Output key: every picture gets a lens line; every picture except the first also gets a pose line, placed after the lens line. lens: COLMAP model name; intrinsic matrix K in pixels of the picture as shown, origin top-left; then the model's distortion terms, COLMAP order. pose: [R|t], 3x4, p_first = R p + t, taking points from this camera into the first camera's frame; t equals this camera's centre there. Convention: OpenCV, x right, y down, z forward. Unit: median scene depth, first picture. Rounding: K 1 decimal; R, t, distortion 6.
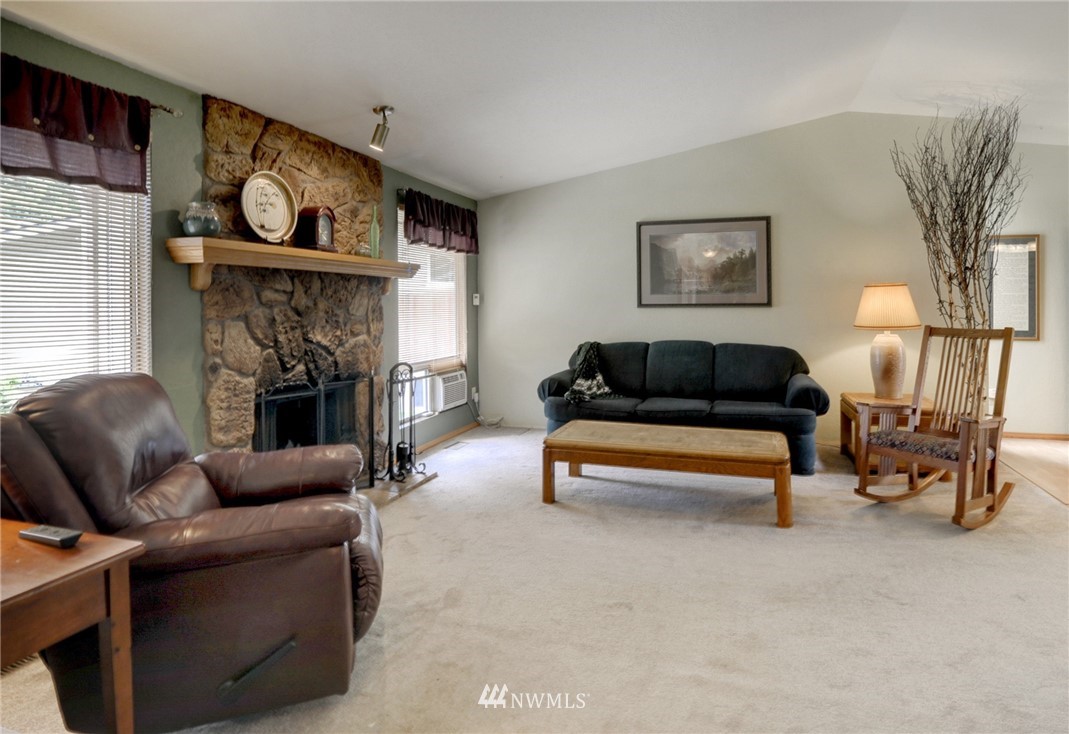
lens RADIAL K [[549.5, 0, 565.6], [0, 549.5, 307.8], [0, 0, 1]] dist [-0.033868, -0.000452]
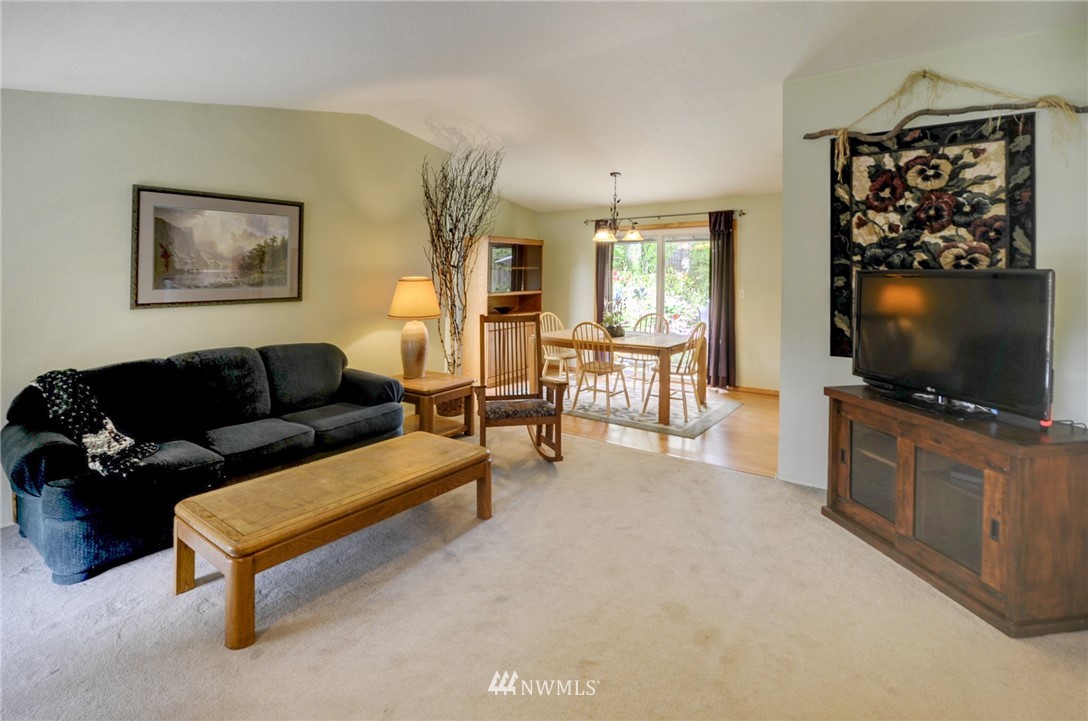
lens RADIAL K [[522.9, 0, 506.1], [0, 522.9, 284.8], [0, 0, 1]] dist [-0.023929, 0.000181]
pose [[0.371922, -0.018764, 0.928074, -0.309887], [0.004919, 0.999821, 0.018244, -0.042534], [-0.928251, -0.002220, 0.371948, 0.345543]]
